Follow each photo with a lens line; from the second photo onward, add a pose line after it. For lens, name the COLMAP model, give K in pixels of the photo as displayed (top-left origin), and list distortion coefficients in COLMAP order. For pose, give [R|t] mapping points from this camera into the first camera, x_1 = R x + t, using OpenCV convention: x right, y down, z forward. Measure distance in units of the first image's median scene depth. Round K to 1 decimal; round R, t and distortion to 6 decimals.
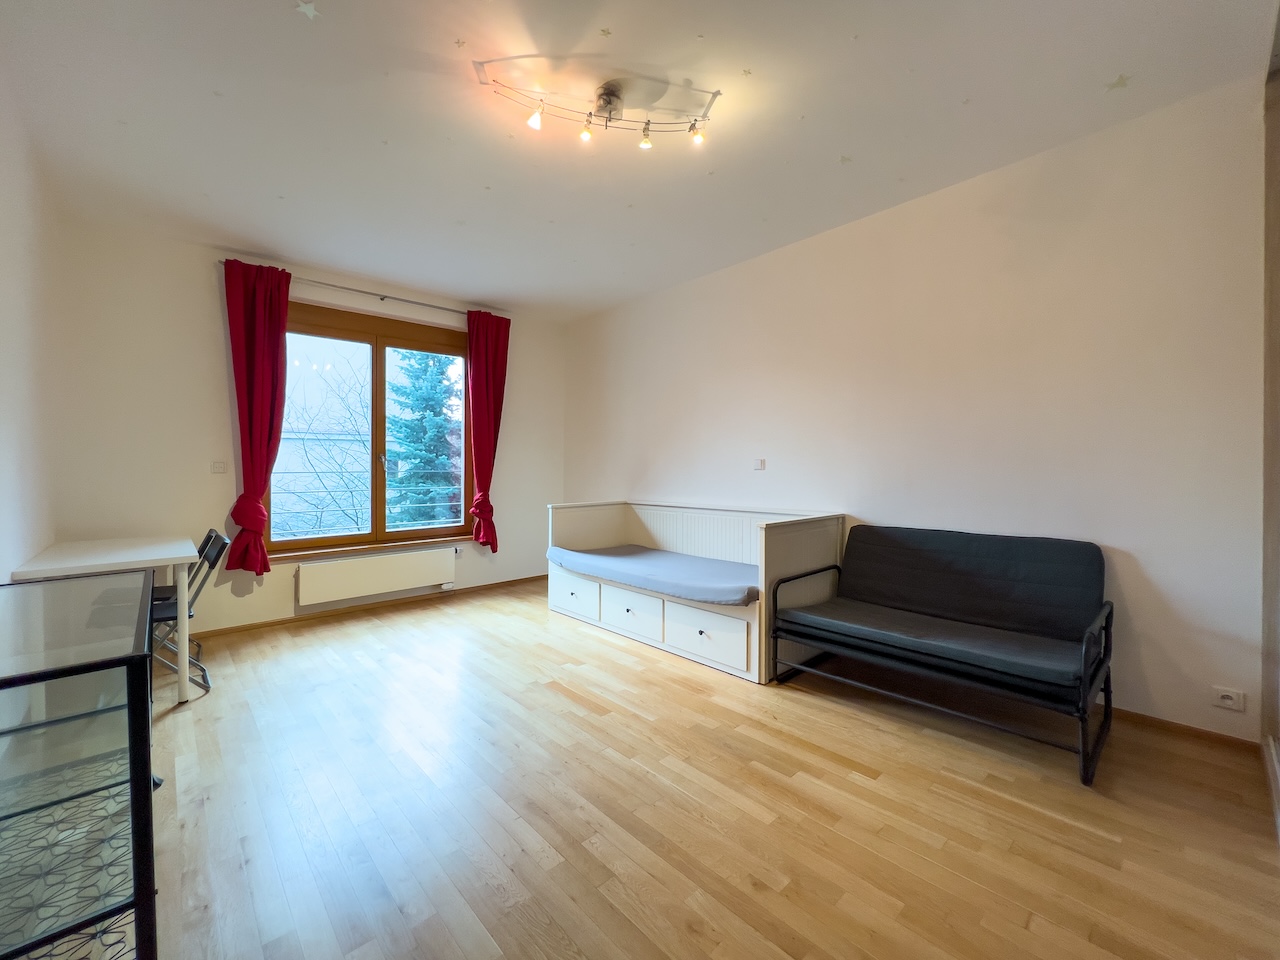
lens RADIAL K [[521.1, 0, 642.7], [0, 521.1, 473.3], [0, 0, 1]] dist [-0.001483, 0.000617]
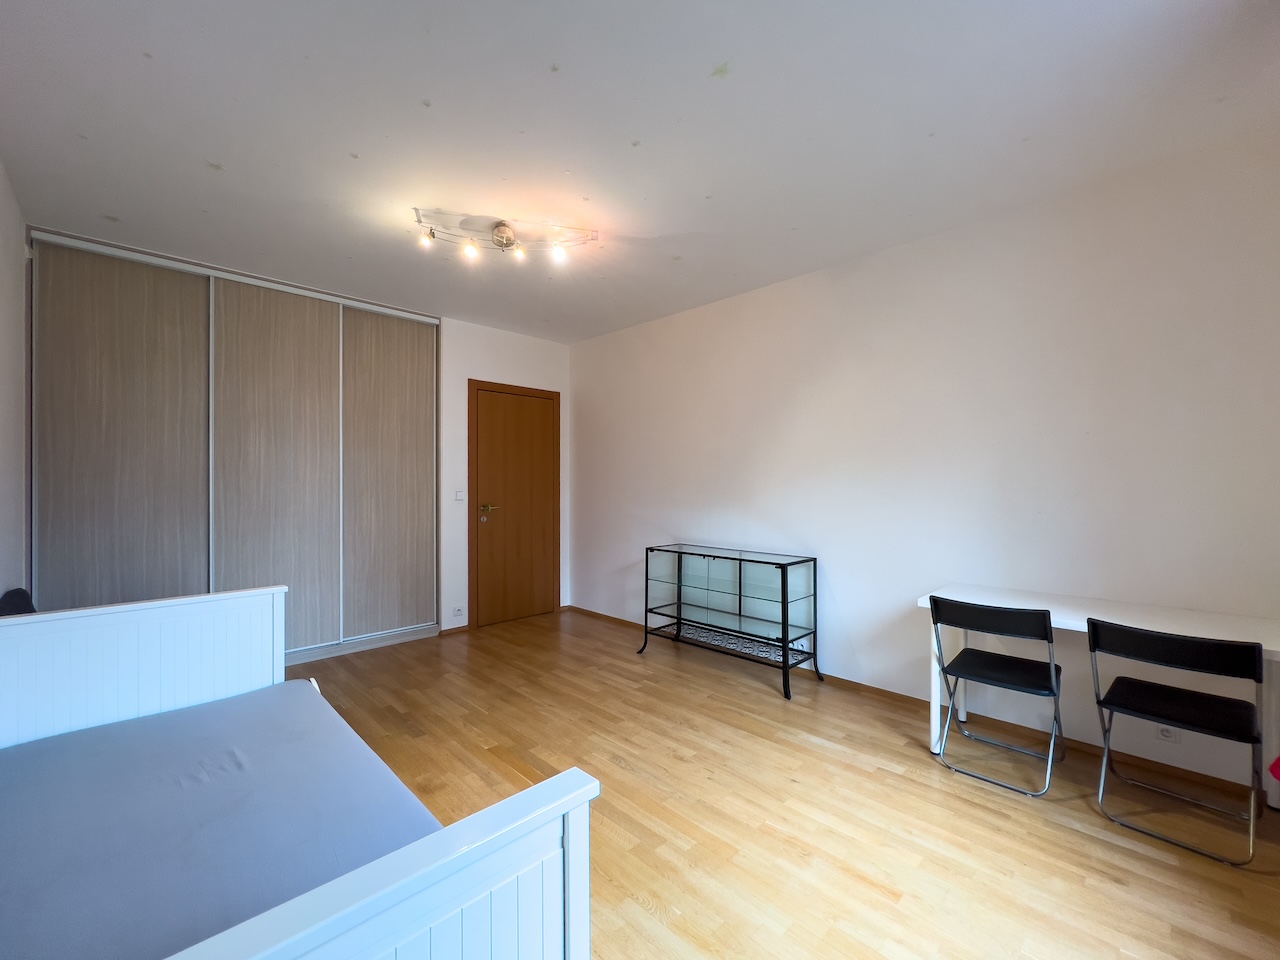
lens RADIAL K [[517.9, 0, 639.7], [0, 517.9, 483.0], [0, 0, 1]] dist [-0.000517, -0.000006]
pose [[-0.999521, -0.003607, -0.030742, -0.456603], [-0.003872, 0.999956, 0.008565, -0.100730], [0.030710, 0.008680, -0.999491, 2.842181]]
